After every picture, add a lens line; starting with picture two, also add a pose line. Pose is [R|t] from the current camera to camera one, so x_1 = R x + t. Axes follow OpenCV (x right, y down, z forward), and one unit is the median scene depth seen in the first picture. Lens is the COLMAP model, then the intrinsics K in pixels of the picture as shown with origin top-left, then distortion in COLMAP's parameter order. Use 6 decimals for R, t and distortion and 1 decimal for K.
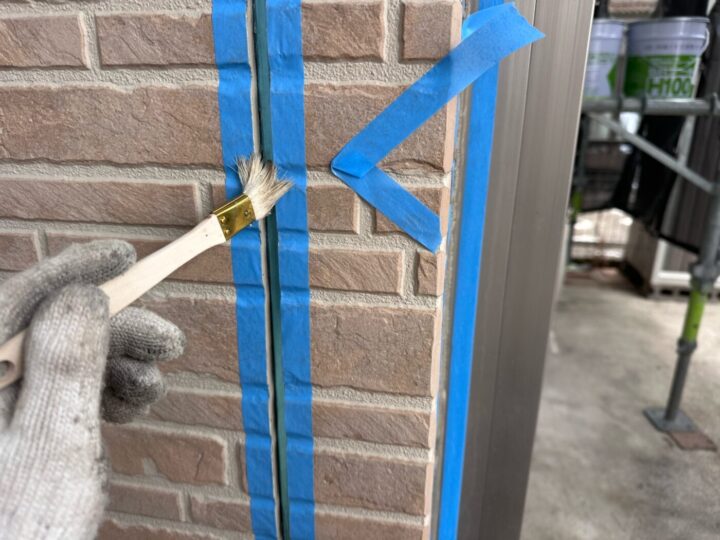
lens RADIAL K [[515.5, 0, 356.9], [0, 515.5, 265.5], [0, 0, 1]] dist [0.007329, -0.033582]
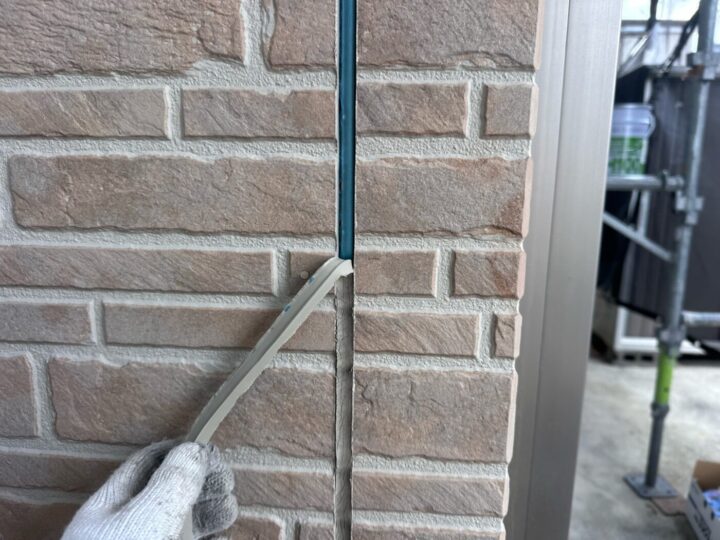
lens RADIAL K [[515.5, 0, 361.9], [0, 515.5, 268.0], [0, 0, 1]] dist [0.007329, -0.033582]
pose [[0.996039, -0.009847, 0.088372, -0.215353], [0.021801, 0.990558, -0.135350, 0.014017], [-0.086204, 0.136740, 0.986849, -0.004472]]
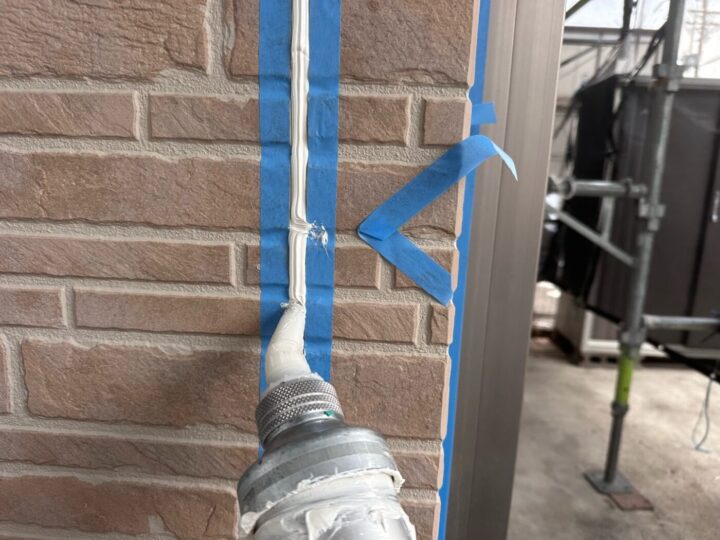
lens RADIAL K [[515.5, 0, 355.9], [0, 515.5, 273.8], [0, 0, 1]] dist [0.007329, -0.033582]
pose [[0.992682, 0.007825, 0.120506, -0.170017], [0.007196, 0.992292, -0.123715, 0.040265], [-0.120546, 0.123676, 0.984974, -0.105901]]
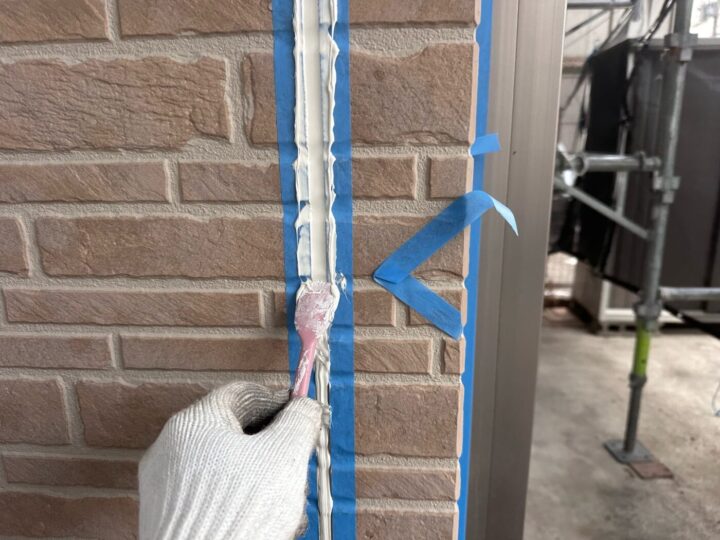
lens RADIAL K [[515.5, 0, 356.2], [0, 515.5, 268.3], [0, 0, 1]] dist [0.007329, -0.033582]
pose [[0.995177, -0.039694, 0.089702, -0.181380], [0.046936, 0.995679, -0.080129, -0.099930], [-0.086134, 0.083952, 0.992740, -0.219897]]
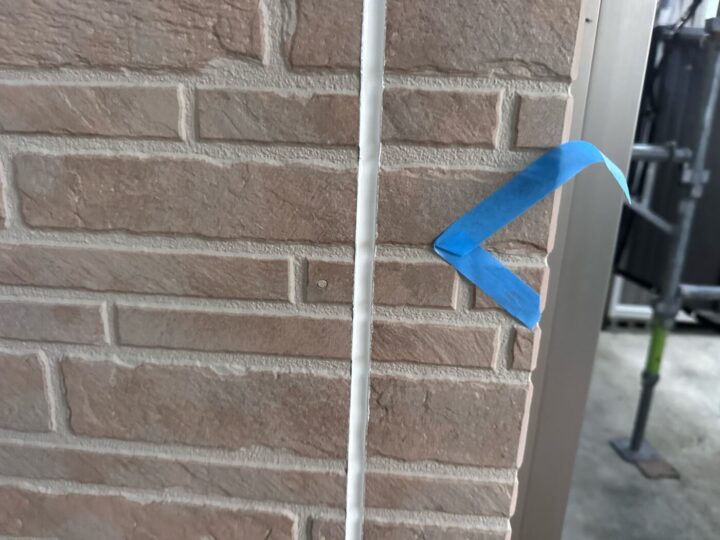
lens RADIAL K [[515.5, 0, 363.0], [0, 515.5, 273.5], [0, 0, 1]] dist [0.007329, -0.033582]
pose [[0.995252, 0.003246, 0.097274, -0.254720], [0.000696, 0.999181, -0.040463, -0.085118], [-0.097325, 0.040338, 0.994435, 0.008146]]
